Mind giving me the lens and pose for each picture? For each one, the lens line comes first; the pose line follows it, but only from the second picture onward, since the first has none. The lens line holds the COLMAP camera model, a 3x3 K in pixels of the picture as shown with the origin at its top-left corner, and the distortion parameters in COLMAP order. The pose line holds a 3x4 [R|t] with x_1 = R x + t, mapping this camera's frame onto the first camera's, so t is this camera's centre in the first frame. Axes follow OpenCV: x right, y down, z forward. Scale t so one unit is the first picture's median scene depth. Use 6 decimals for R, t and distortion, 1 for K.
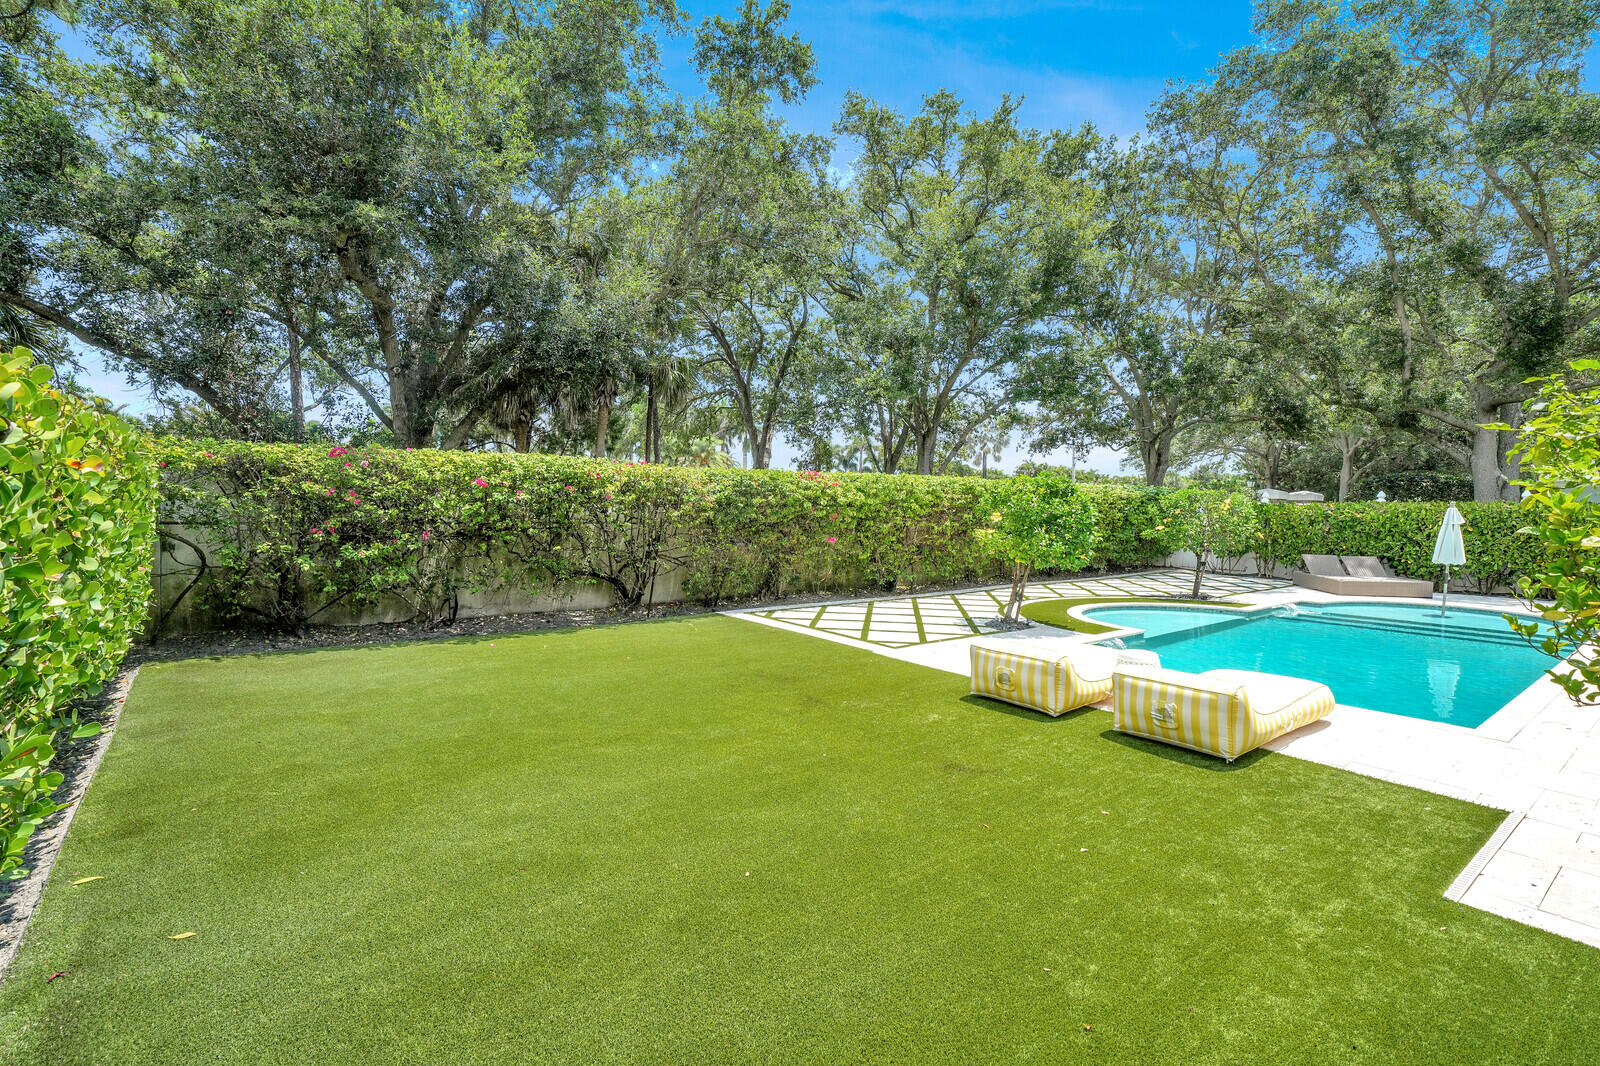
lens RADIAL K [[737.8, 0, 802.4], [0, 737.8, 537.4], [0, 0, 1]] dist [0.018152, 0.000509]
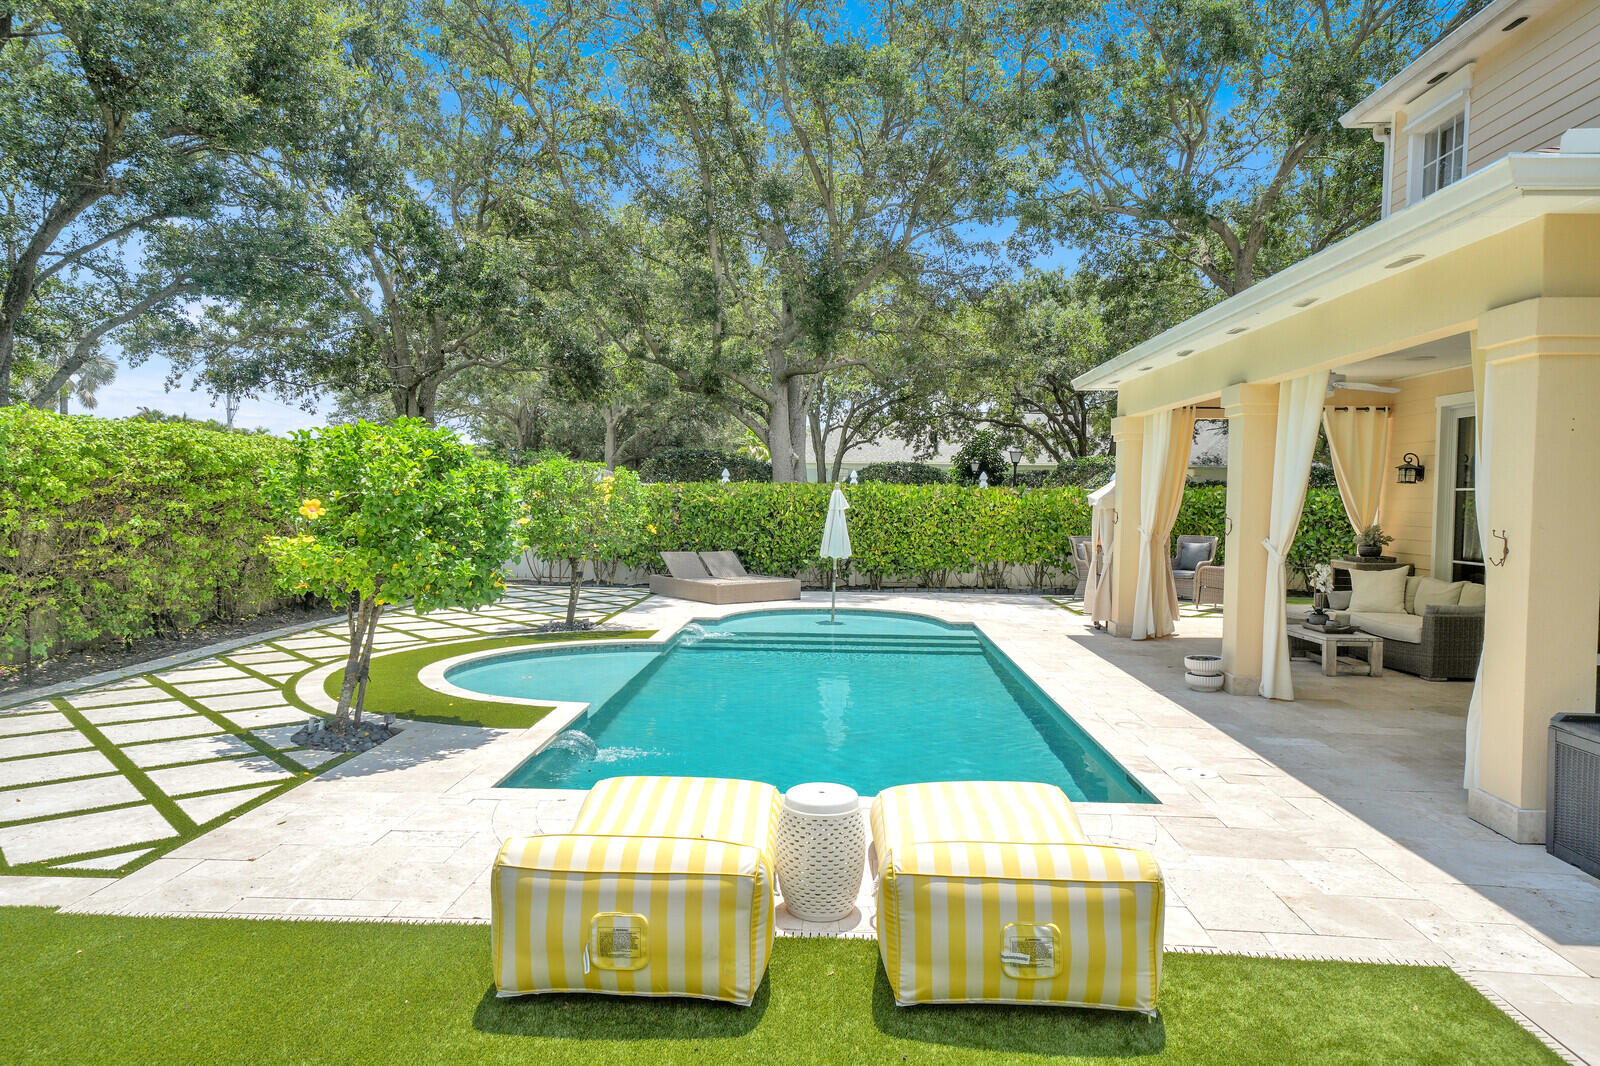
lens RADIAL K [[1045.4, 0, 800.0], [0, 1045.4, 533.0], [0, 0, 1]] dist [0.033476, -0.002478]
pose [[0.653802, -0.030569, 0.756048, -0.024879], [0.028350, 0.999472, 0.015895, -0.009114], [-0.756134, 0.011042, 0.654323, 0.219361]]
